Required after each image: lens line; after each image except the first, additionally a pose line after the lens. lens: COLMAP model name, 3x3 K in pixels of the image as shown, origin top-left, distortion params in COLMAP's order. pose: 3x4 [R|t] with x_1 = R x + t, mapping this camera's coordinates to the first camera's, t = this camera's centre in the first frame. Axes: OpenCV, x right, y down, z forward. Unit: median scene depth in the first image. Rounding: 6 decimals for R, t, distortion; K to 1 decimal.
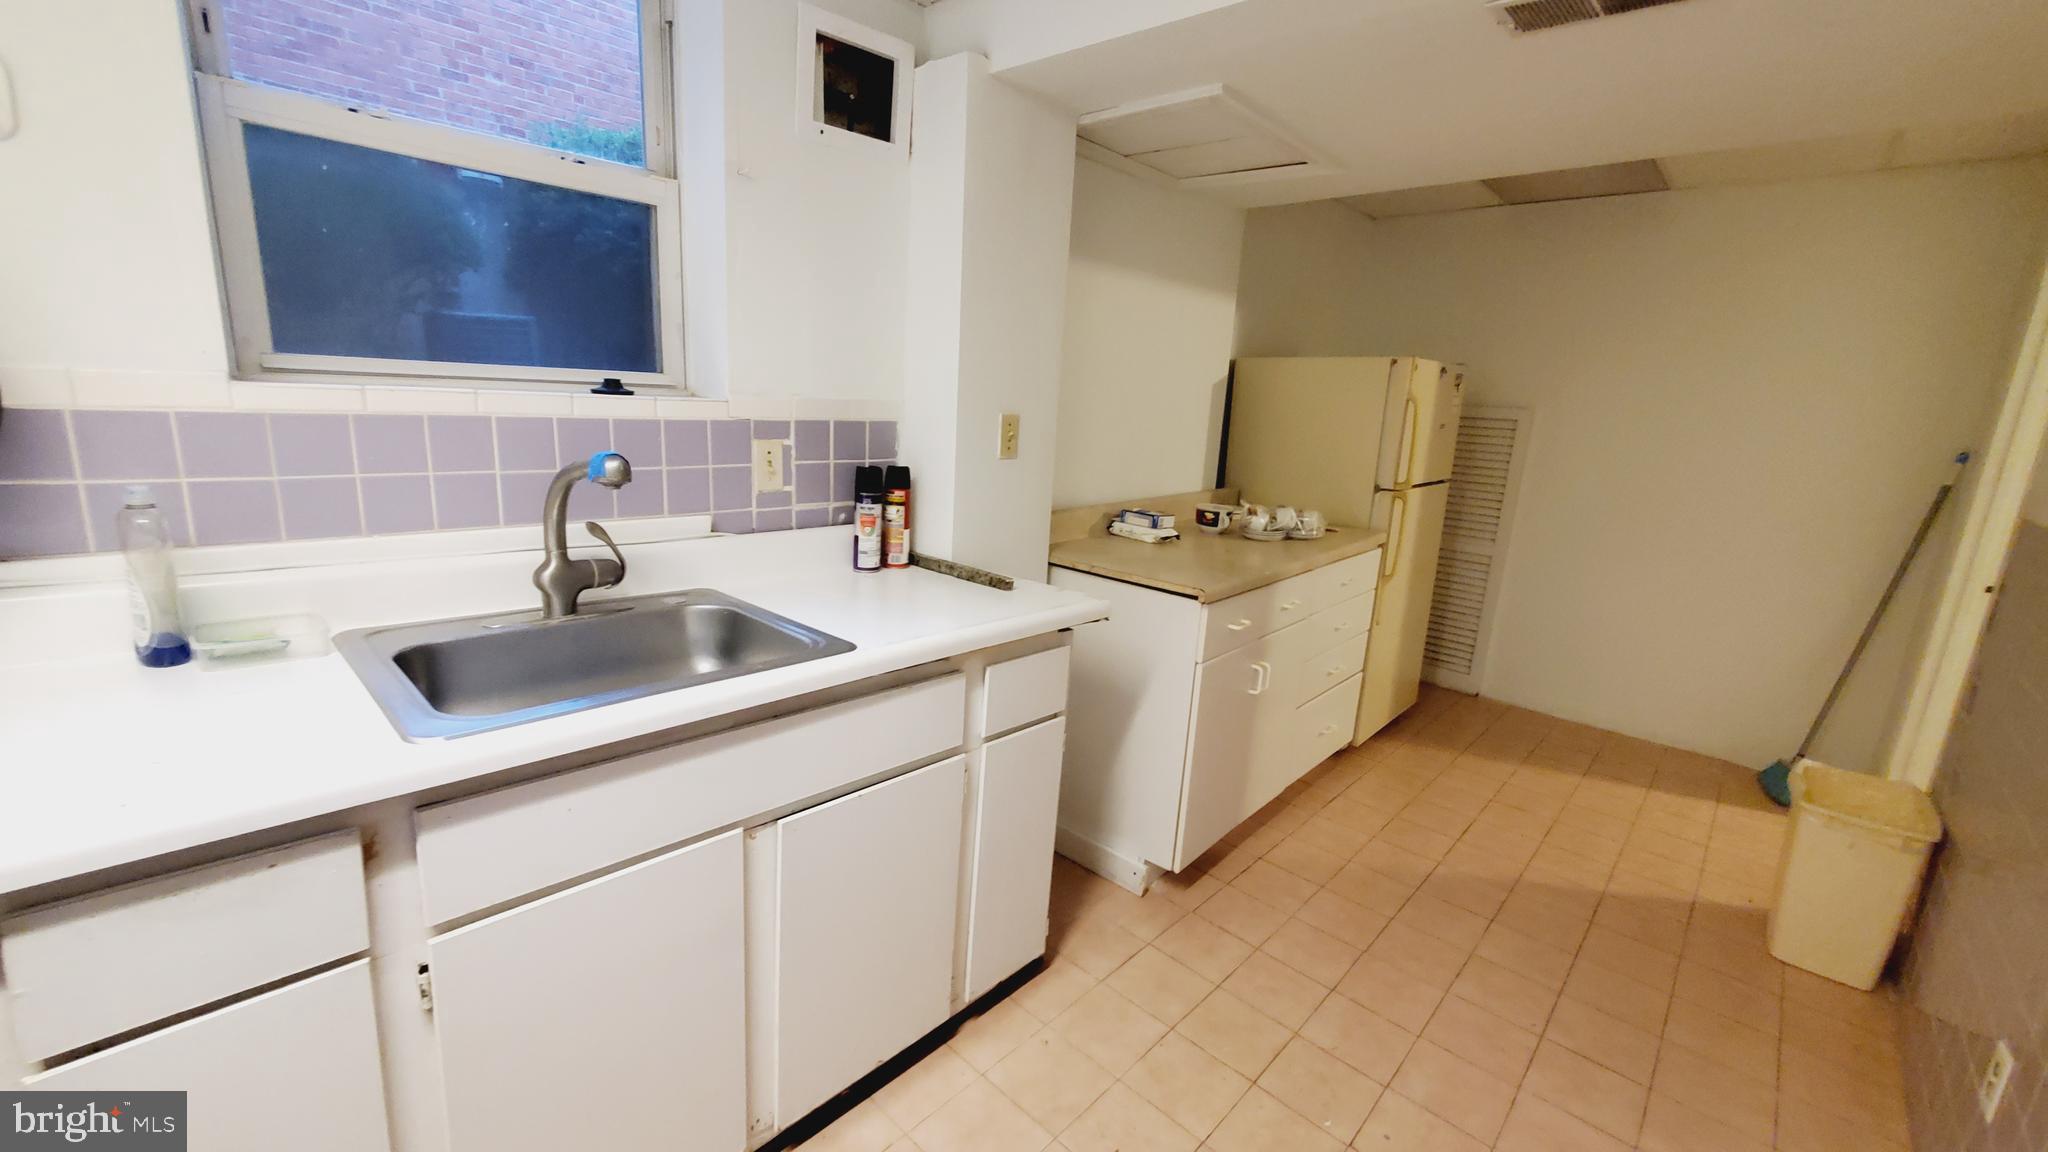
lens RADIAL K [[815.9, 0, 1012.2], [0, 815.9, 565.4], [0, 0, 1]] dist [-0.002090, 0.000437]
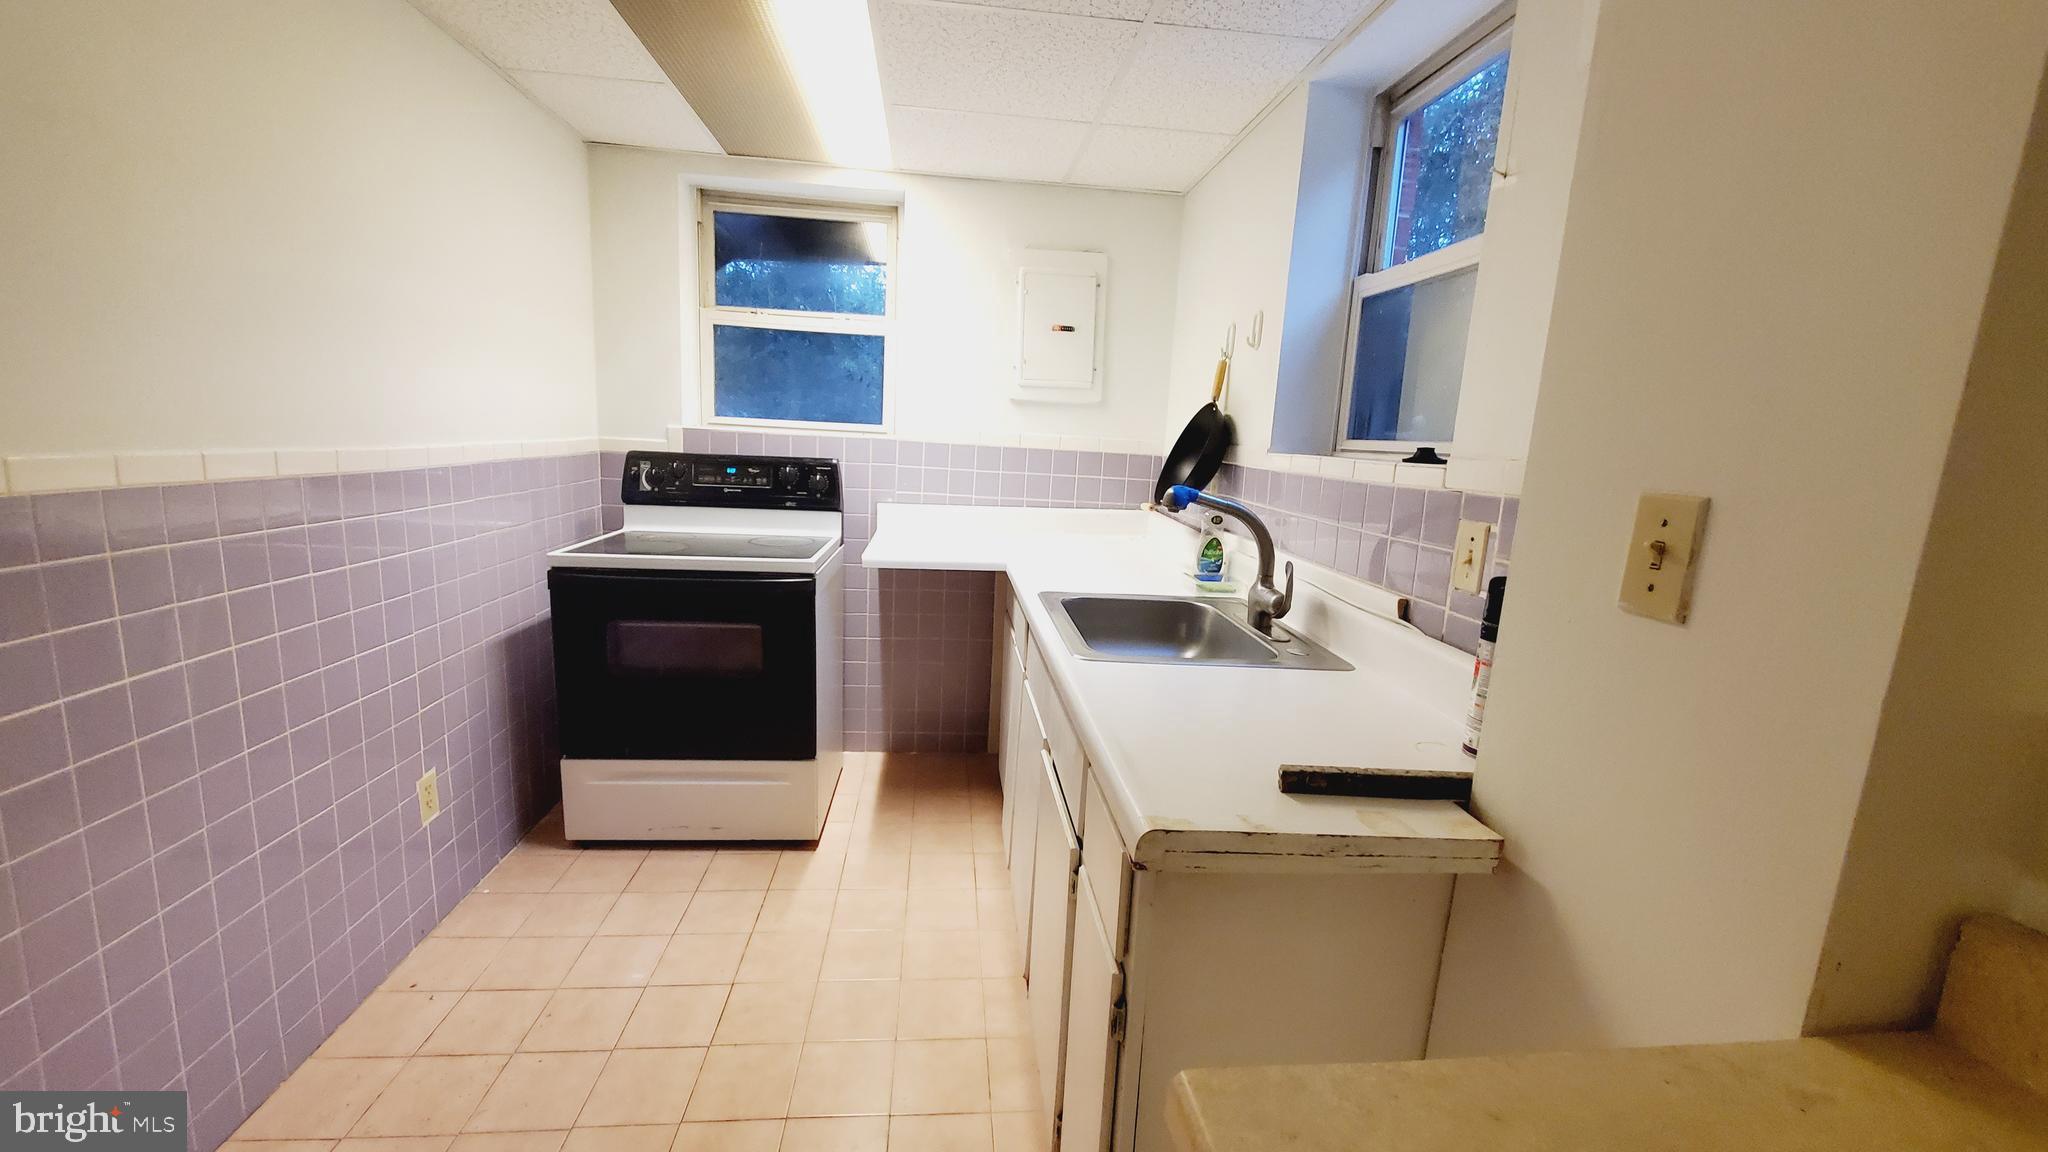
lens RADIAL K [[815.9, 0, 1021.2], [0, 815.9, 581.2], [0, 0, 1]] dist [-0.002090, 0.000437]
pose [[-0.654102, 0.050702, -0.754705, 0.508177], [-0.231470, 0.936469, 0.263528, -0.200079], [0.720119, 0.347066, -0.600811, 1.151648]]
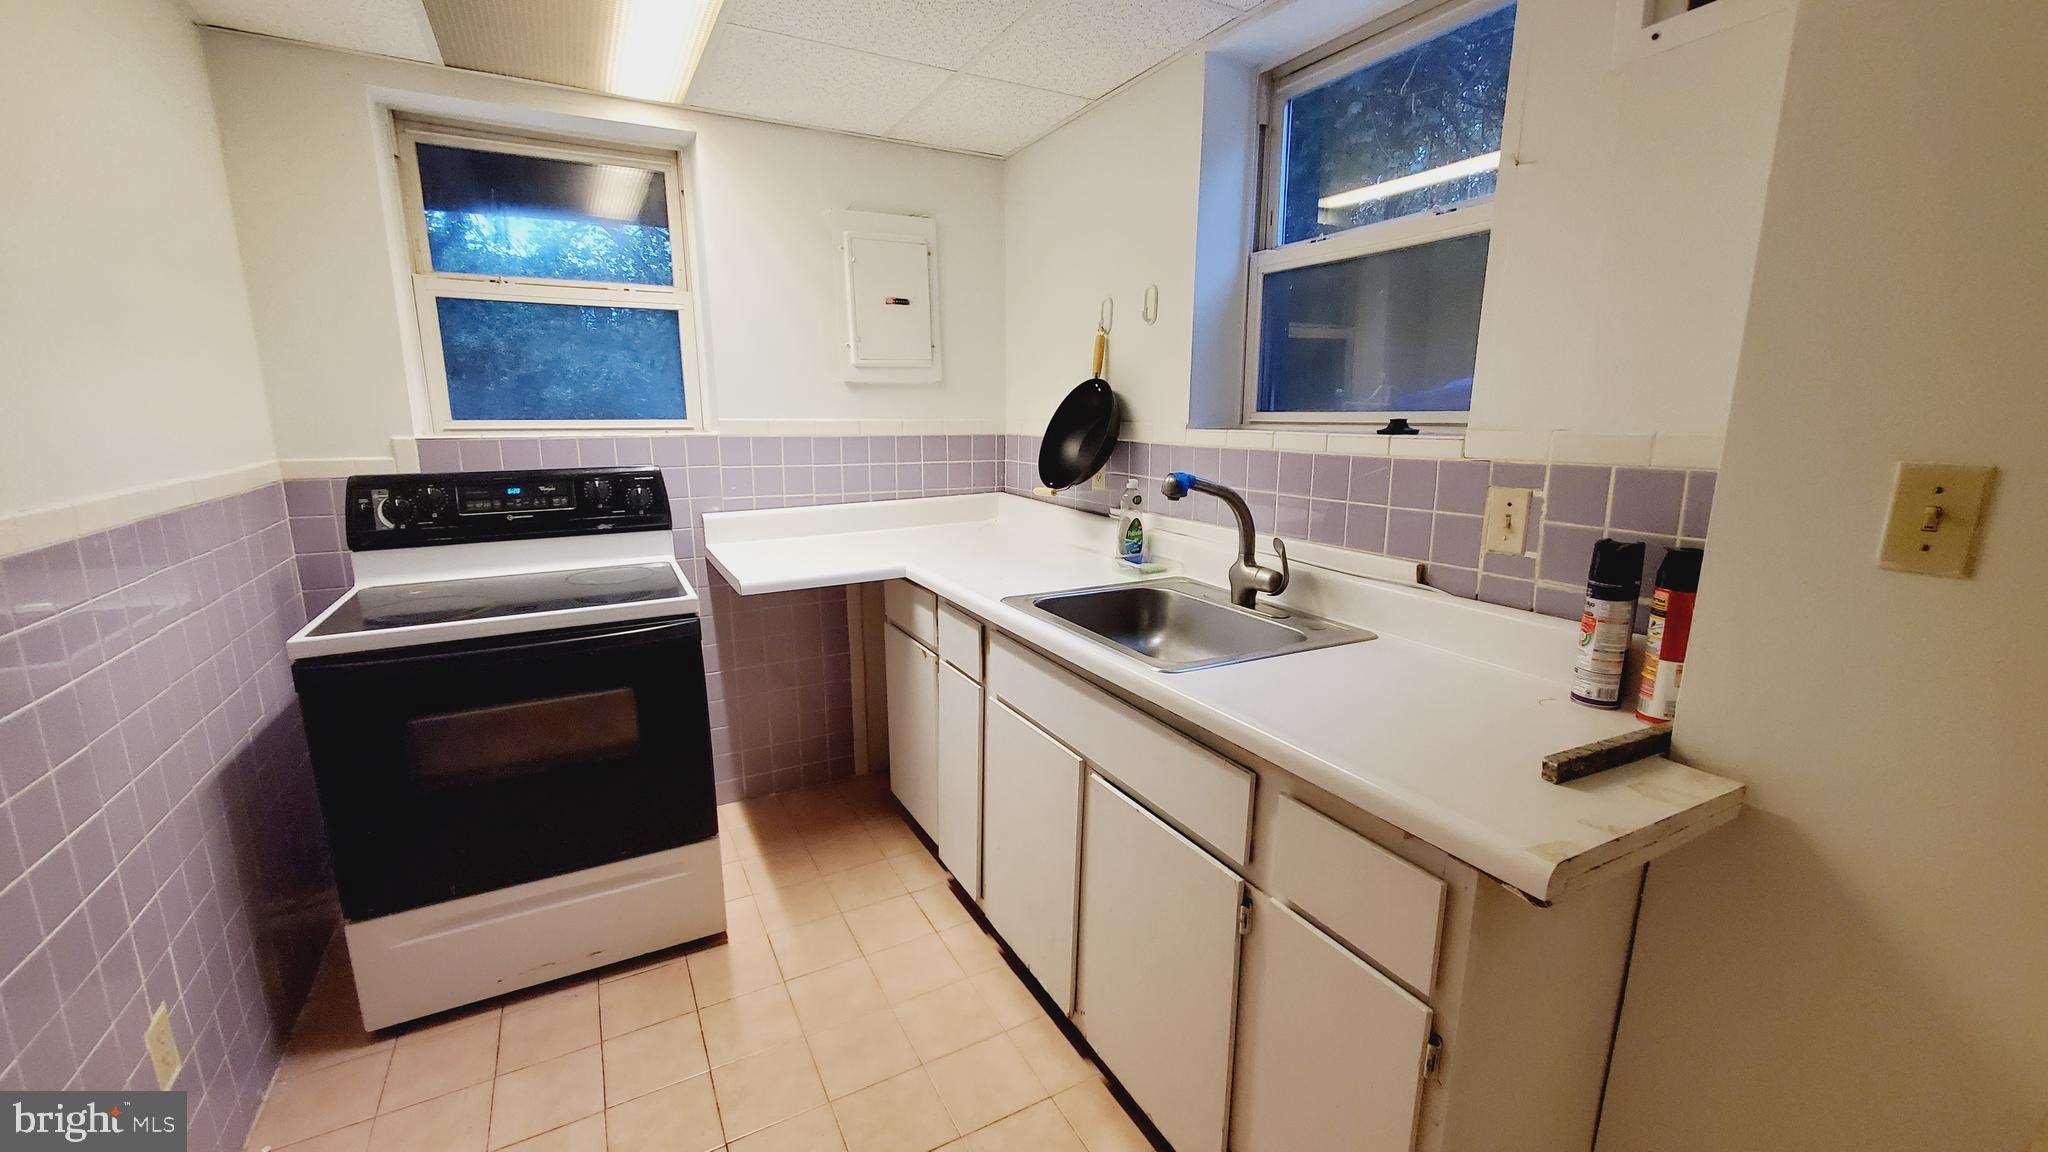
lens RADIAL K [[815.9, 0, 1021.3], [0, 815.9, 579.8], [0, 0, 1]] dist [-0.002090, 0.000437]
pose [[-0.310942, 0.142537, -0.939680, 0.588390], [-0.202858, 0.955954, 0.212132, -0.139251], [0.928528, 0.256582, -0.268332, 0.788887]]
